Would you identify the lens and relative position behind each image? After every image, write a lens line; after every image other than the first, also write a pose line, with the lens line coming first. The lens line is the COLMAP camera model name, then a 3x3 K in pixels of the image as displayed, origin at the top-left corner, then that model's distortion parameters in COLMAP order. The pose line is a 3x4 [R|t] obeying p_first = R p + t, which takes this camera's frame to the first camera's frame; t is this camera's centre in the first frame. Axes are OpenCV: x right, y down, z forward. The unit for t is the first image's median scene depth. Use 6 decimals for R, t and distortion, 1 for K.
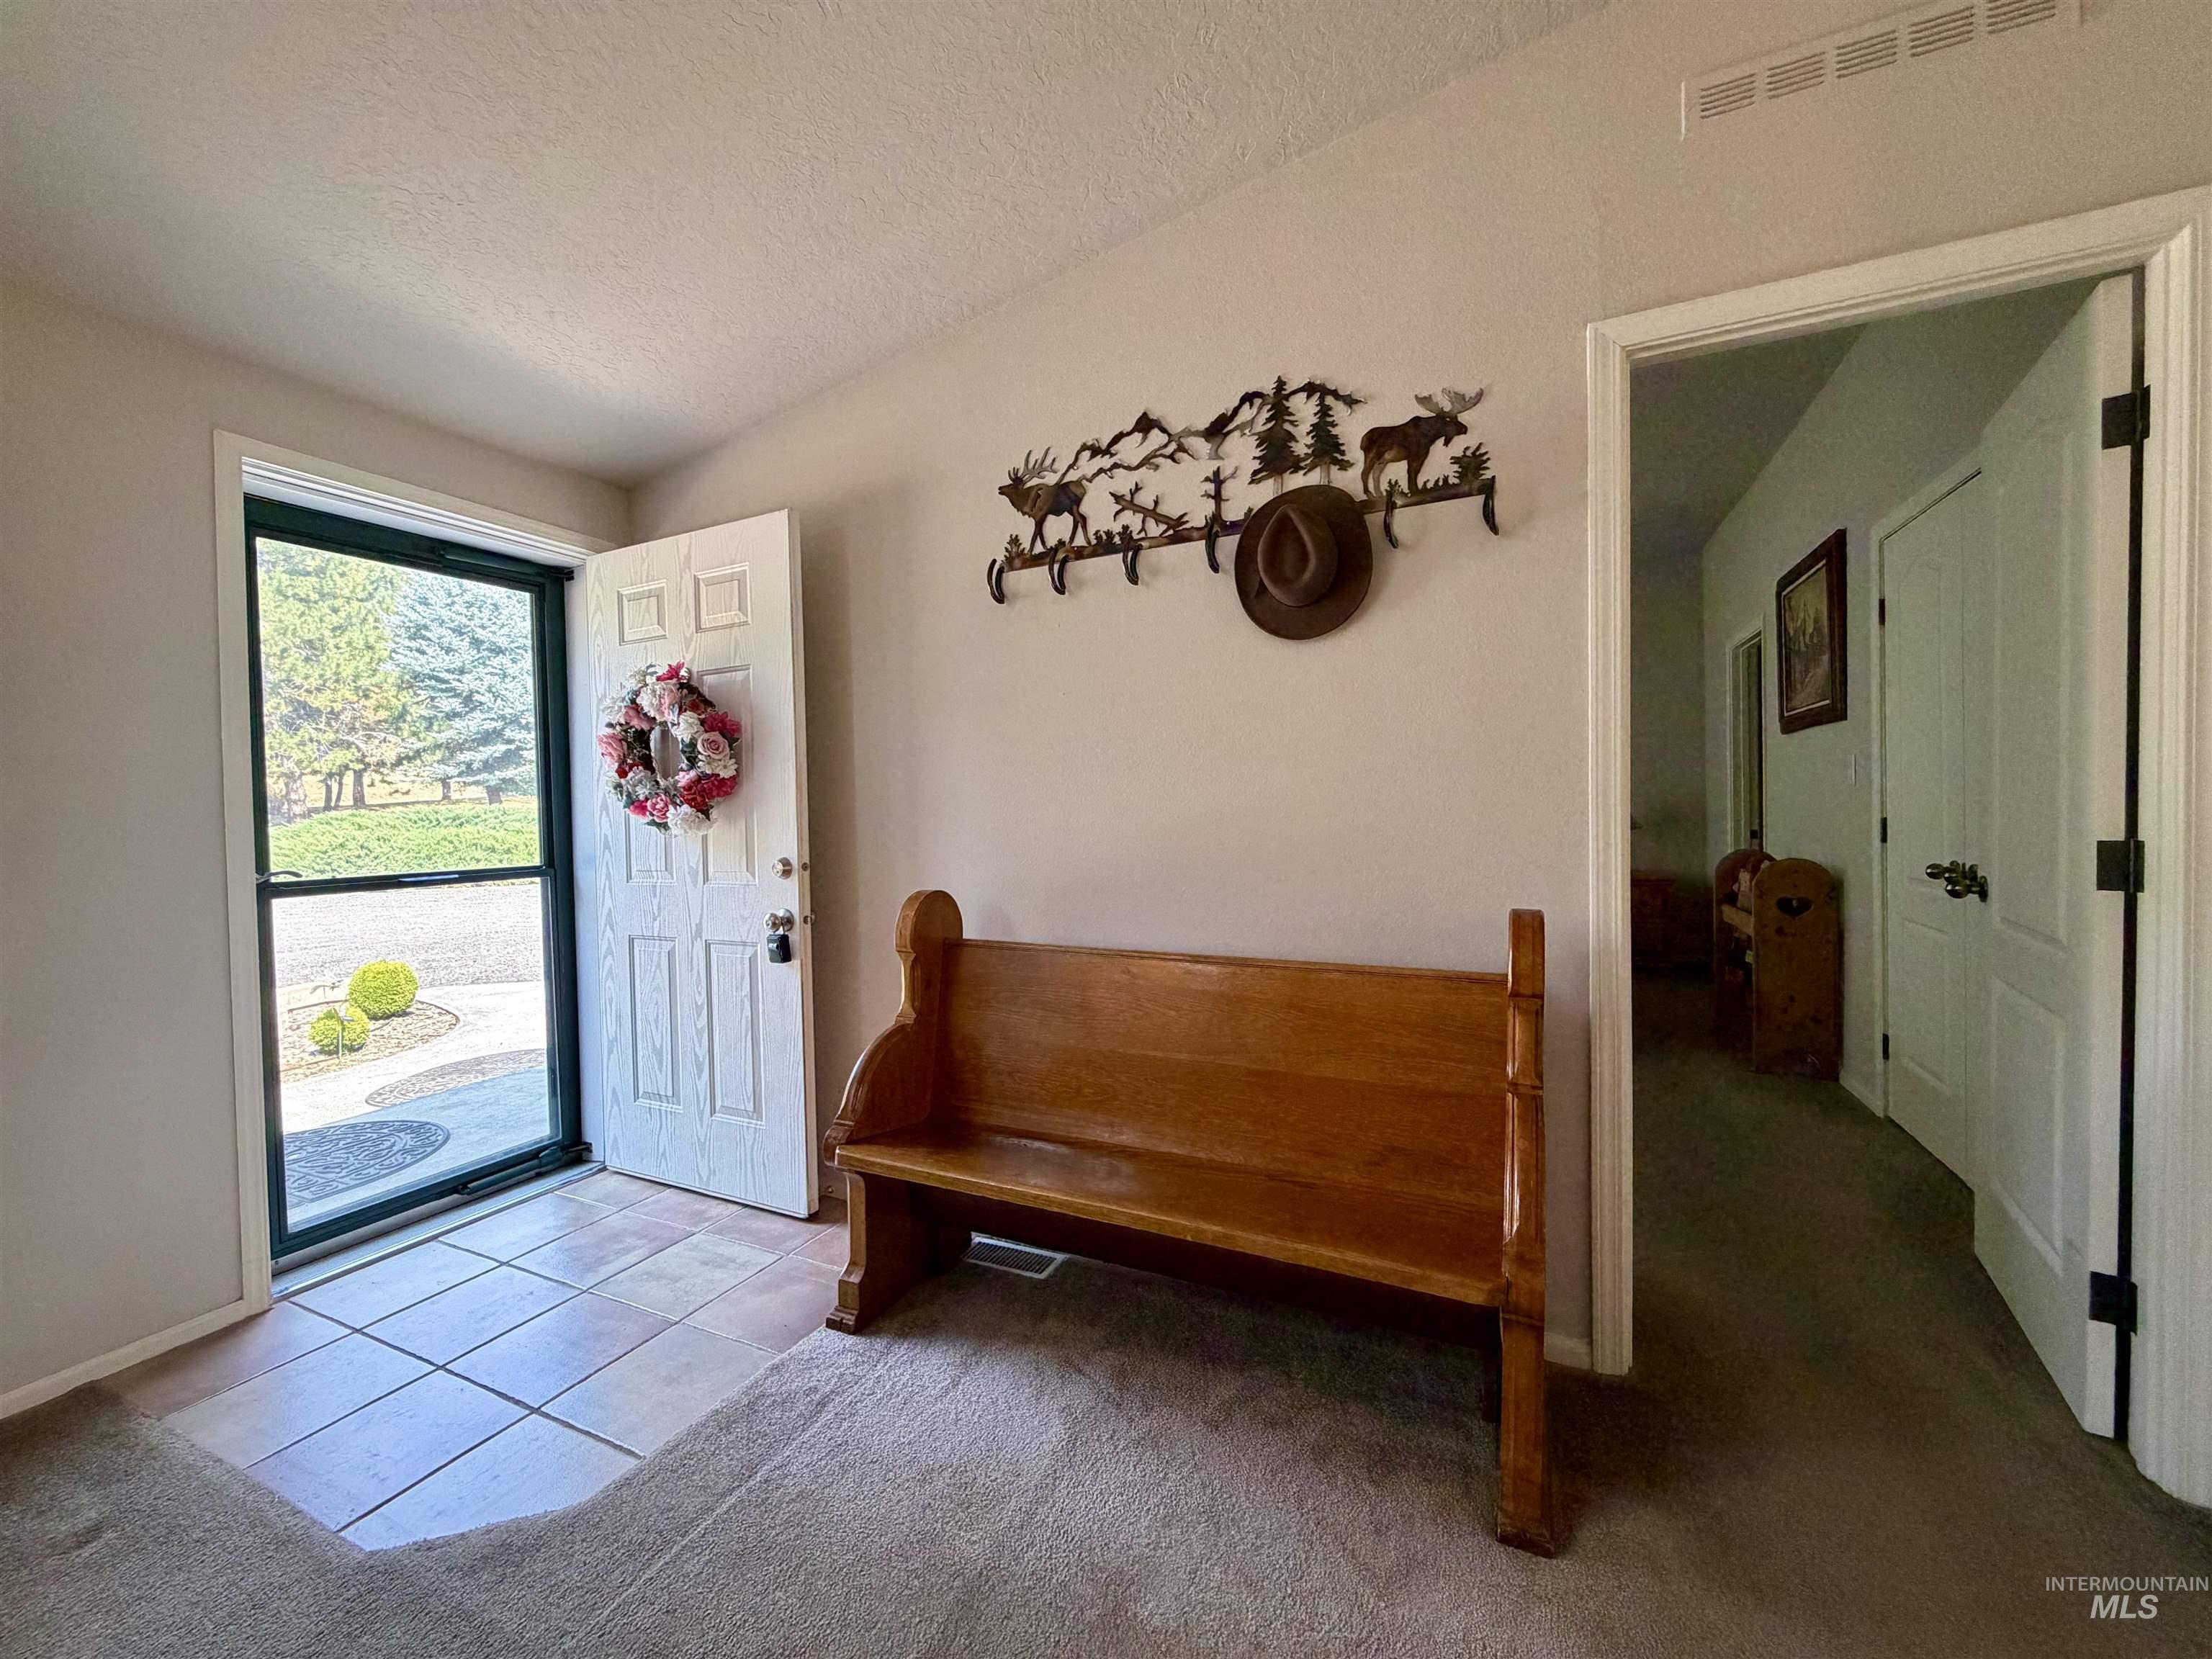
lens RADIAL K [[883.2, 0, 1096.0], [0, 883.2, 827.6], [0, 0, 1]] dist [0.000037, 0.000112]
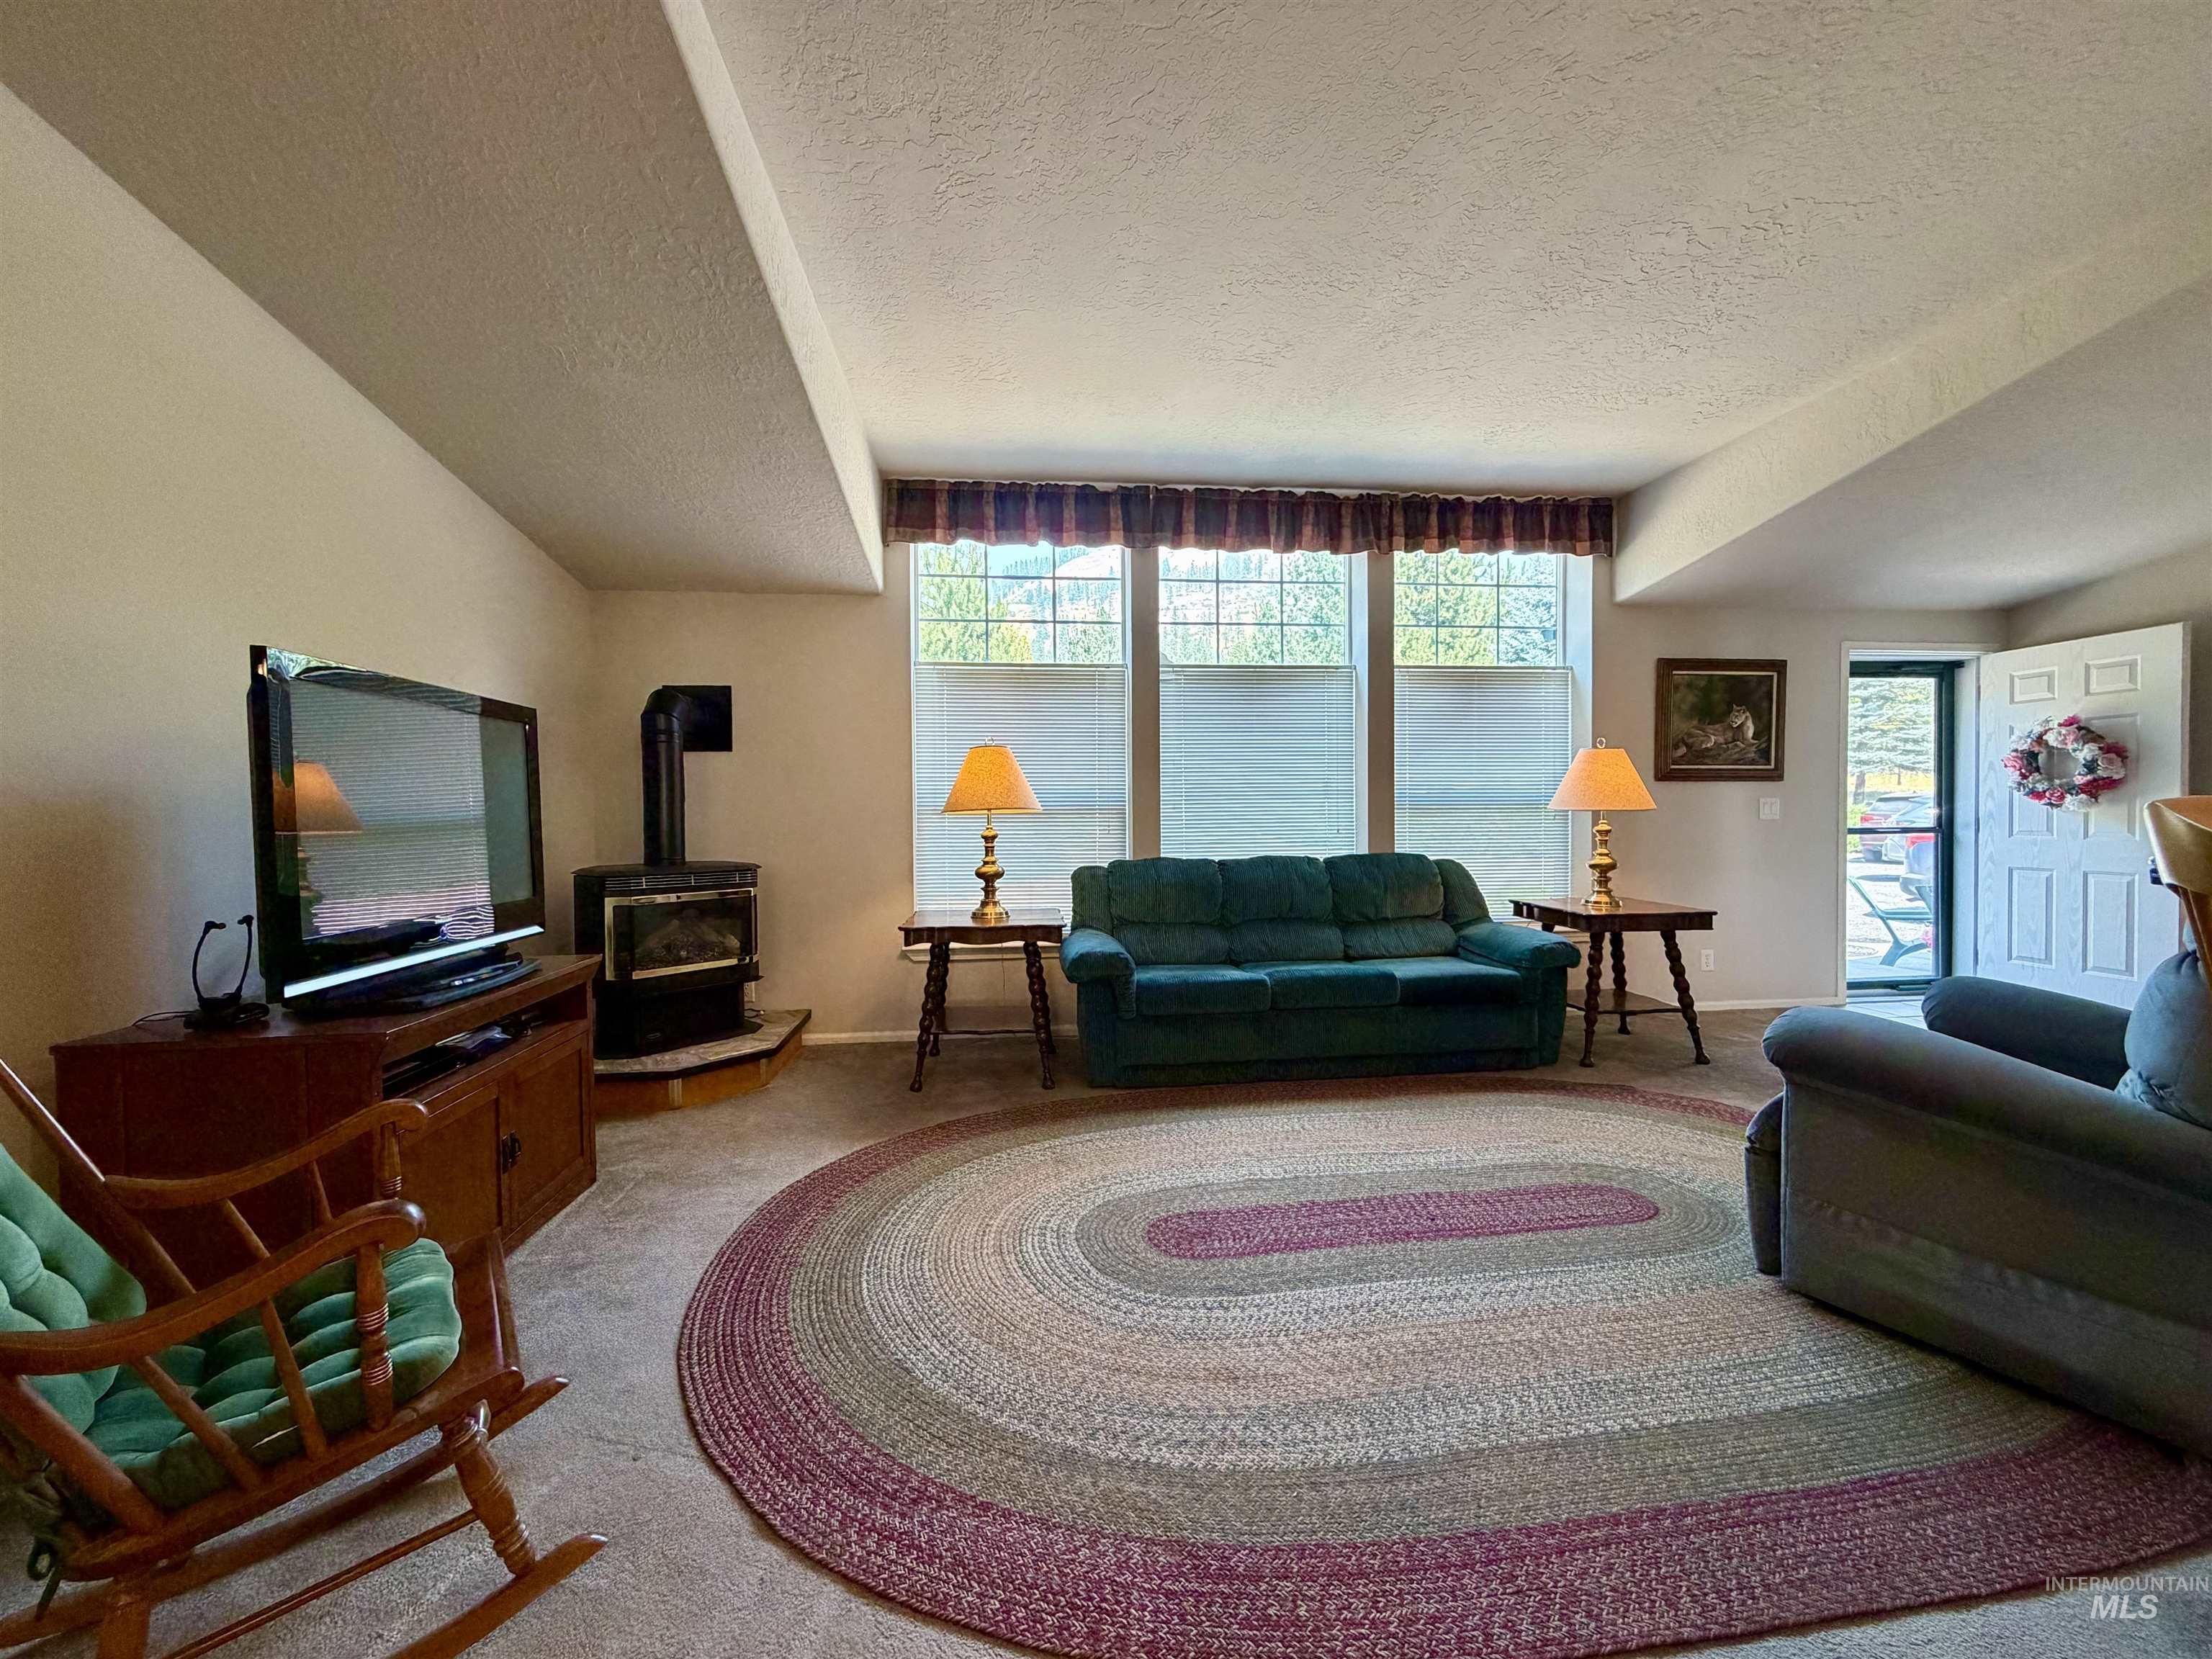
lens RADIAL K [[883.2, 0, 1096.0], [0, 883.2, 827.6], [0, 0, 1]] dist [0.000037, 0.000112]
pose [[0.522795, 0.033271, -0.851809, 0.023401], [-0.020271, 0.999441, 0.026595, 0.034202], [0.852217, 0.003363, 0.523177, -1.595505]]
